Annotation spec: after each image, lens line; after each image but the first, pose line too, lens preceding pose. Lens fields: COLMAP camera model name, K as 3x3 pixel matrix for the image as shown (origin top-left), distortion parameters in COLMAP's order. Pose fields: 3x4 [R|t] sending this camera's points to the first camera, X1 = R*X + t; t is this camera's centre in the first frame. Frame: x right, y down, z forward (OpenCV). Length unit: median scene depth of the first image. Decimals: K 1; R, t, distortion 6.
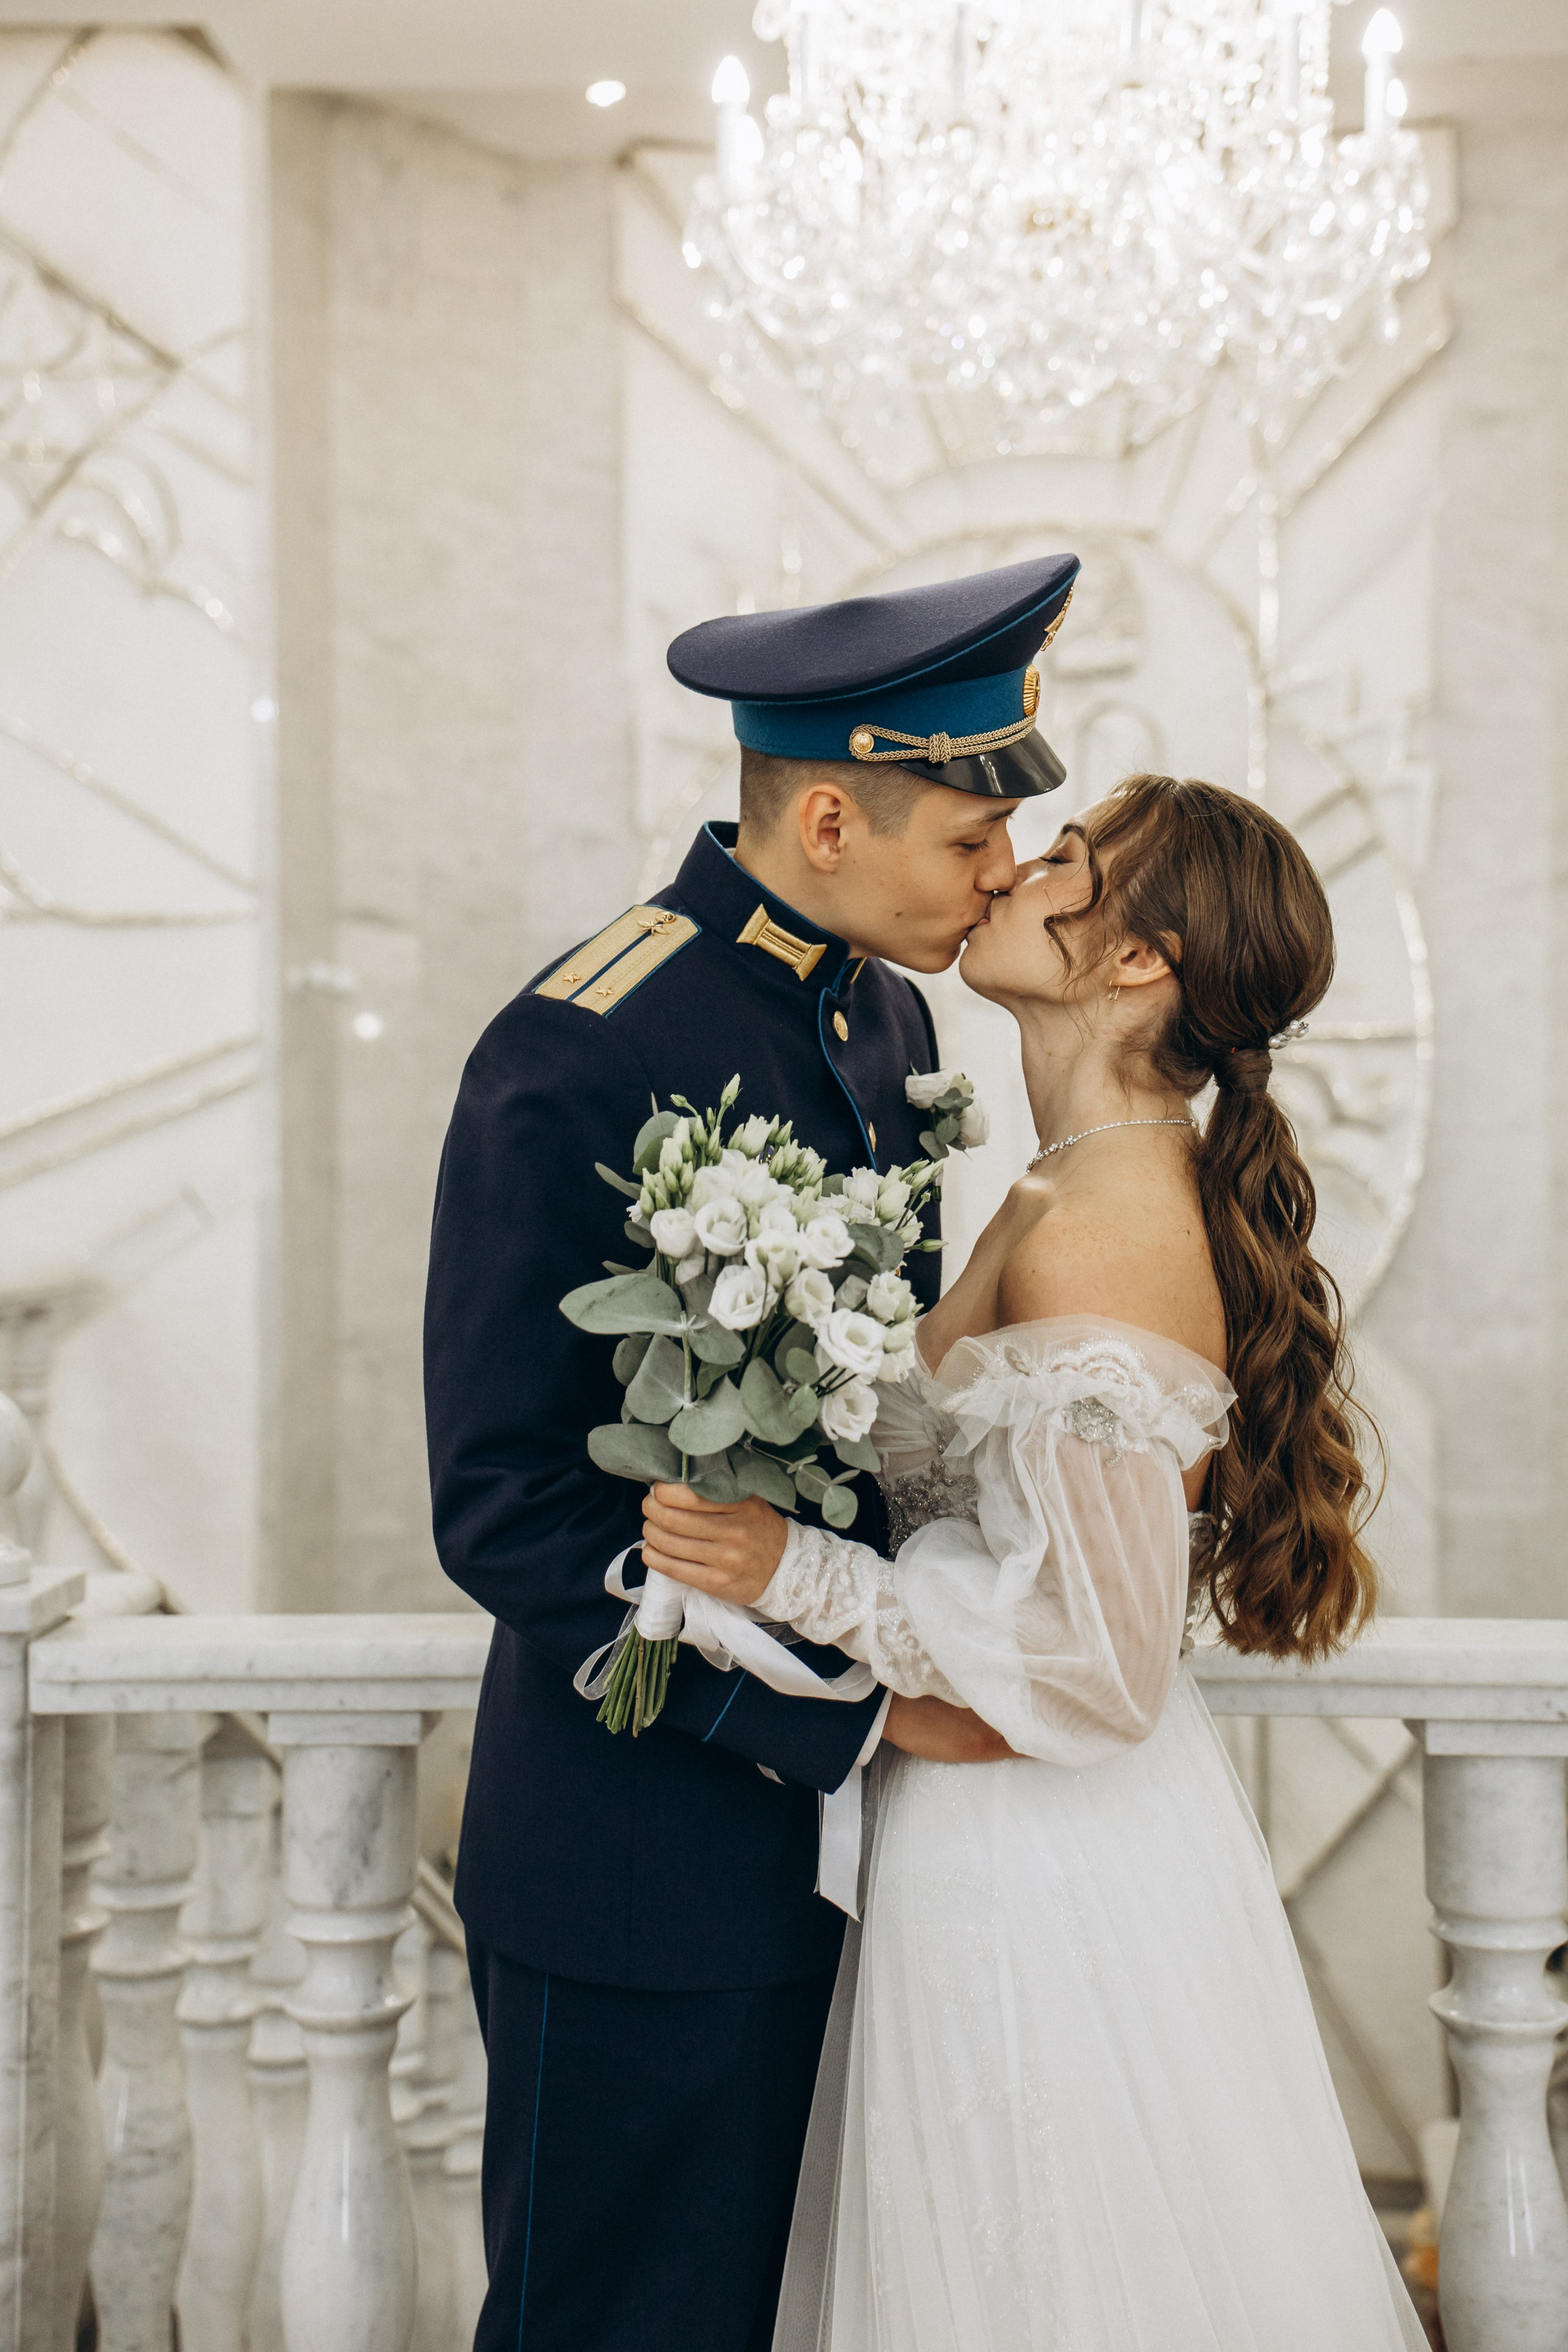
lens RADIAL K [[3279.0, 0, 784.0], [0, 3279.0, 1176.0], [0, 0, 1]] dist [0.321399, -0.031244]
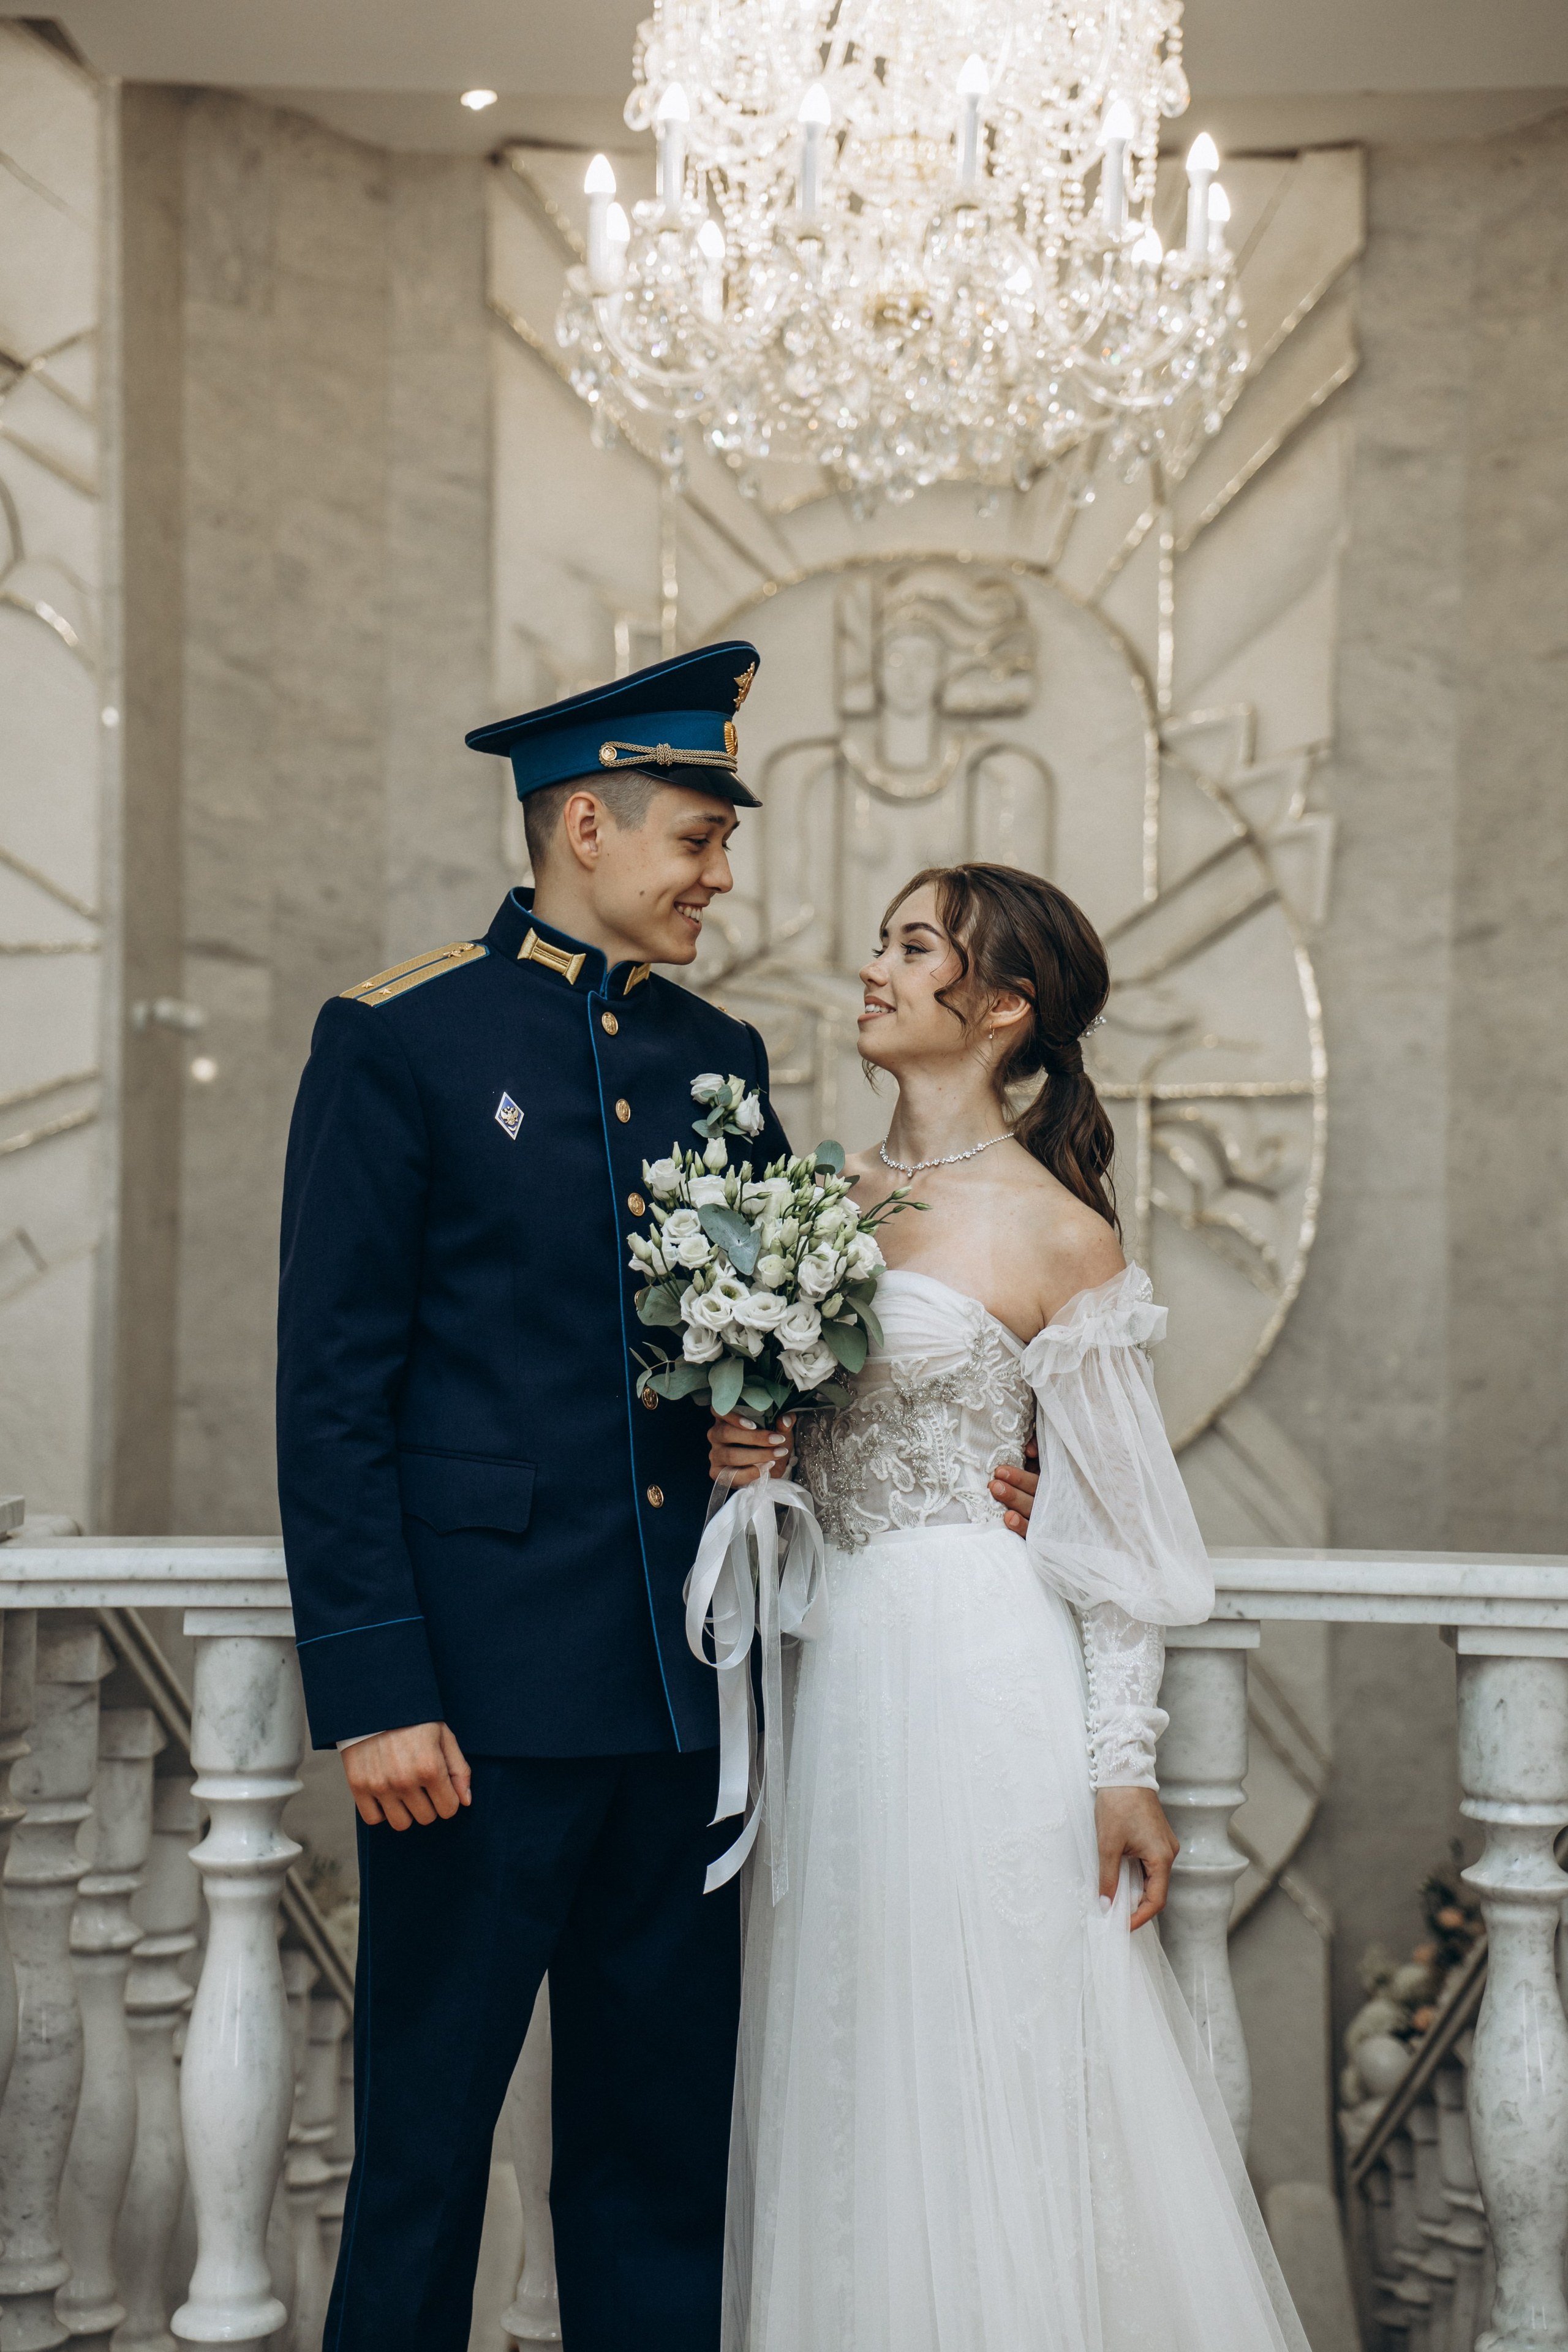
lens RADIAL K [[3764.4, 0, 784.0], [0, 3764.4, 1176.0], [0, 0, 1]] dist [0.550561, -0.069656]
pose [[0.999384, 0.016458, 0.030988, 0.005062], [-0.015779, 0.999633, -0.022029, 0.009768], [-0.031340, 0.021526, 0.999277, -0.123108]]
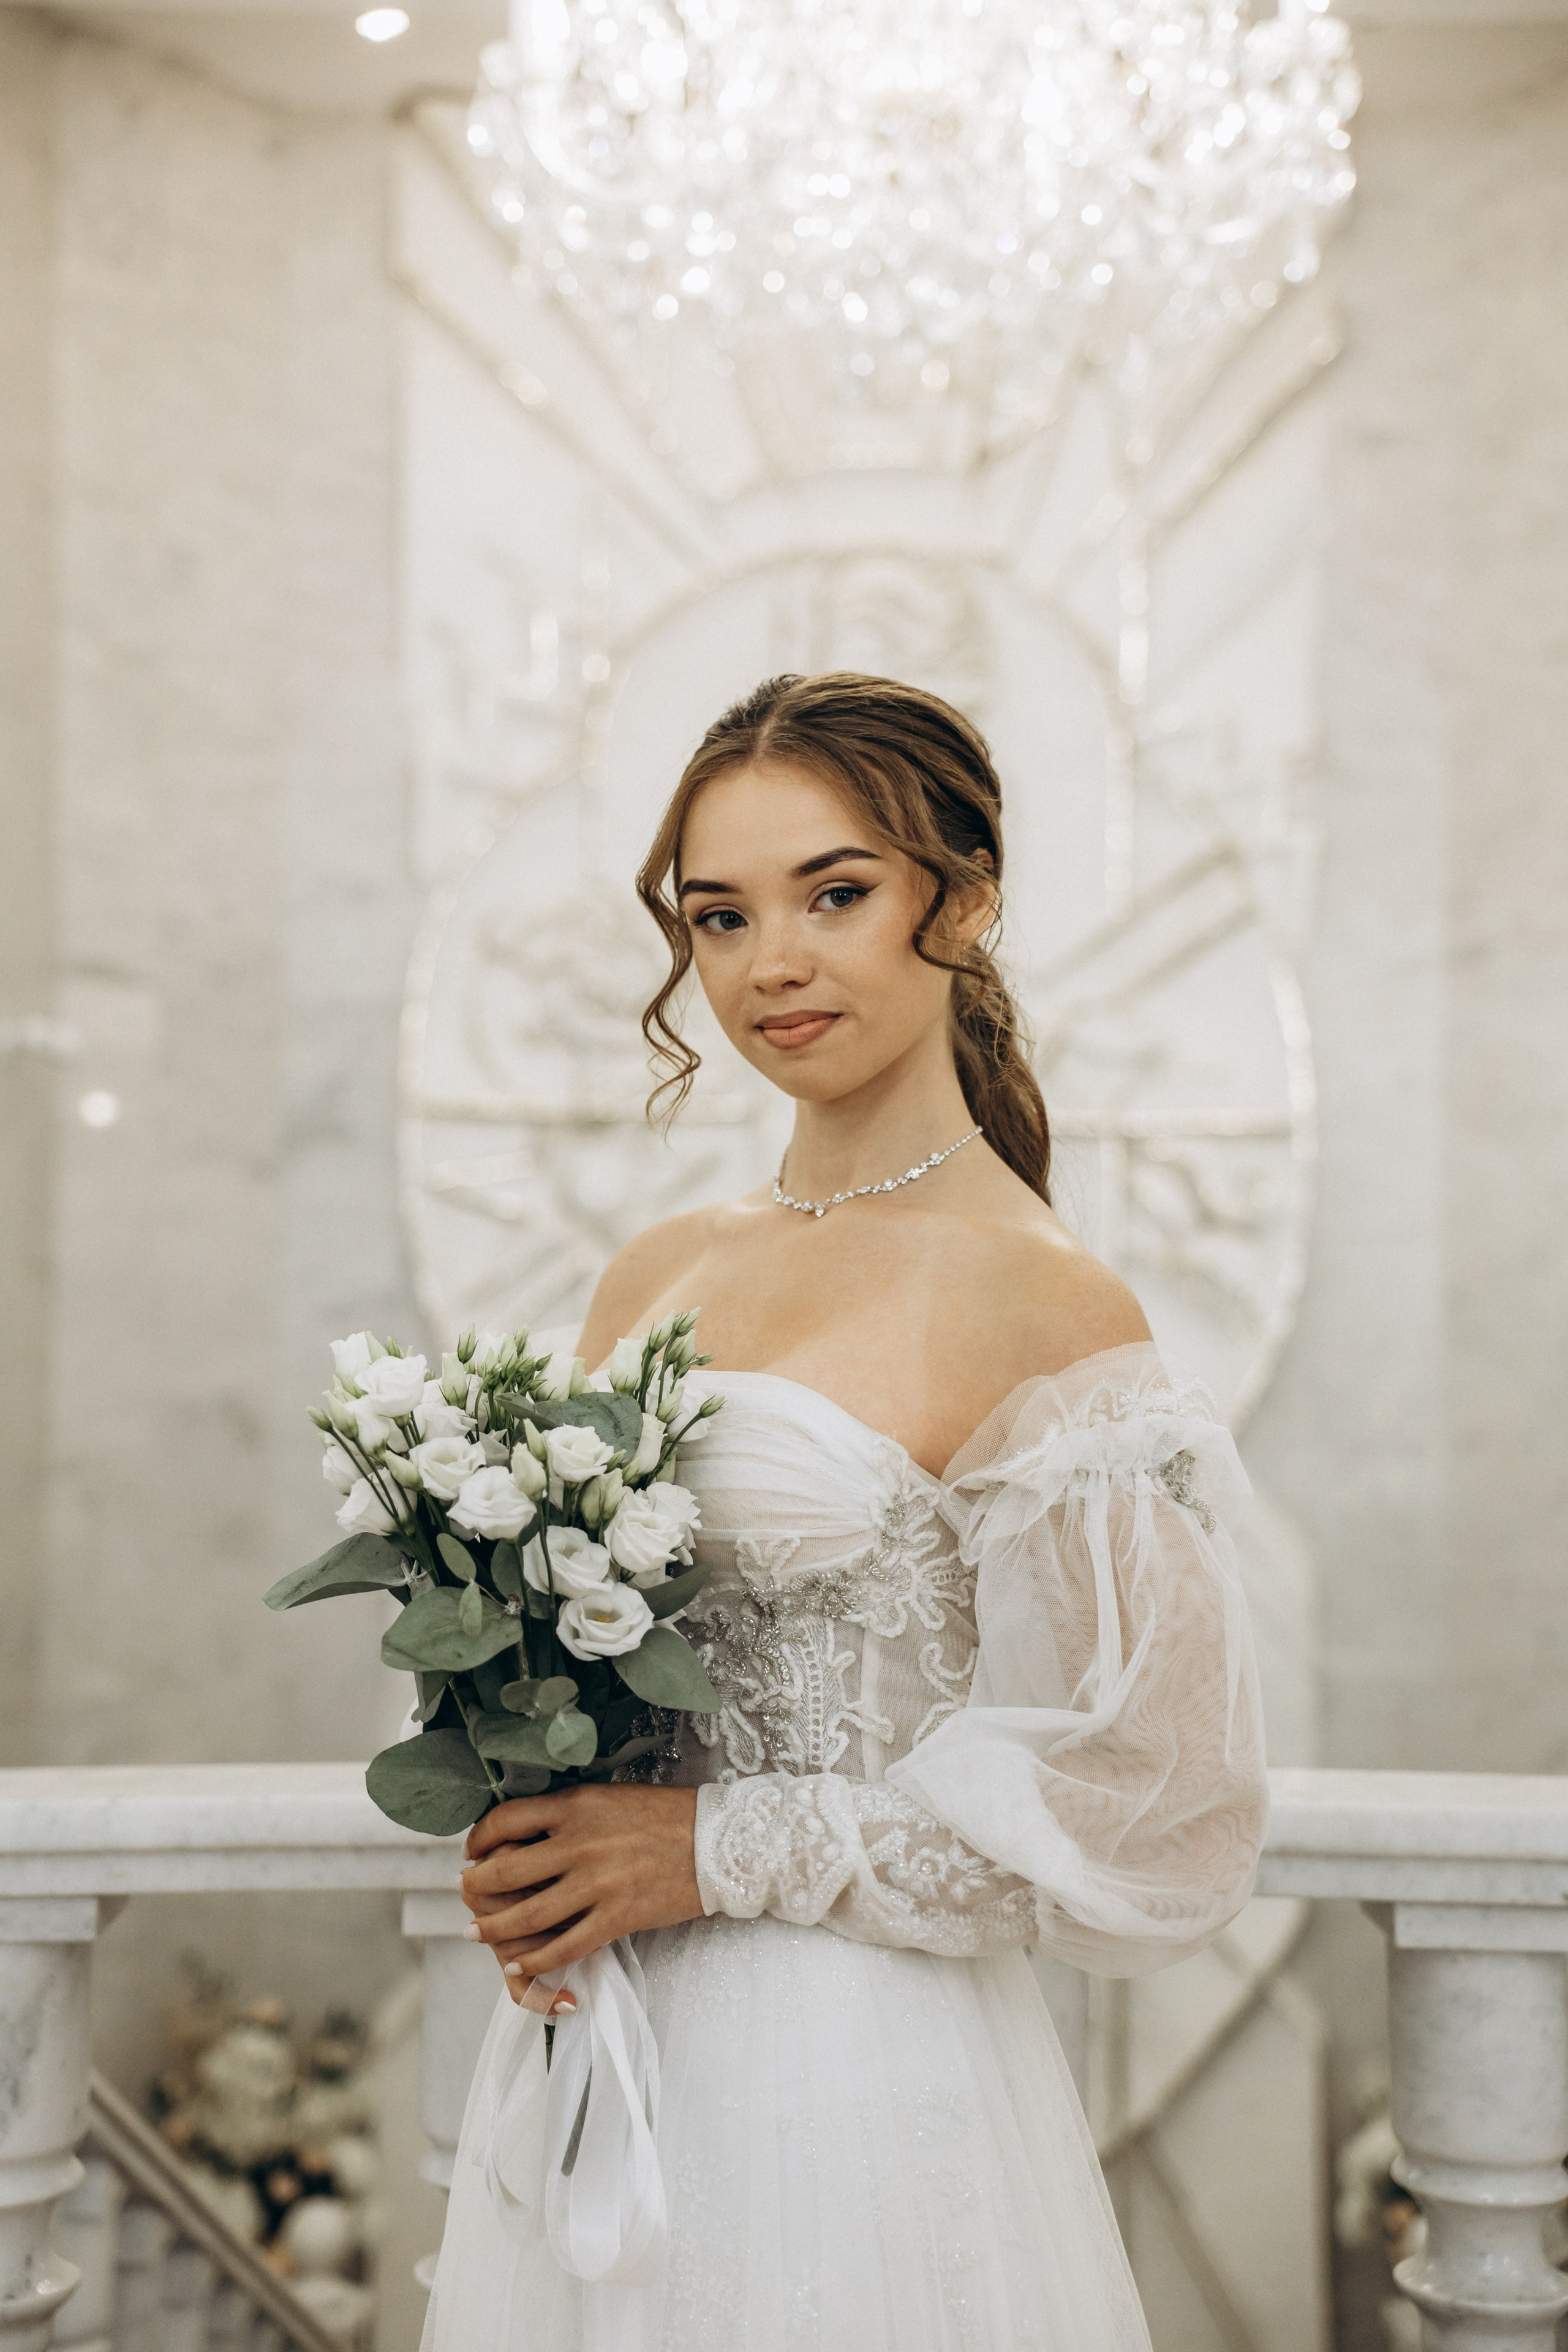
lens RADIAL K [[3650.1, 0, 784.0], [0, 3650.1, 1176.0], [0, 0, 1]] dist [0.434308, -0.066436]
pose [[0.998336, 0.013788, 0.056001, -0.000840], [-0.011860, 0.999330, -0.034612, 0.007386], [-0.056440, 0.033890, 0.997831, 0.037696]]
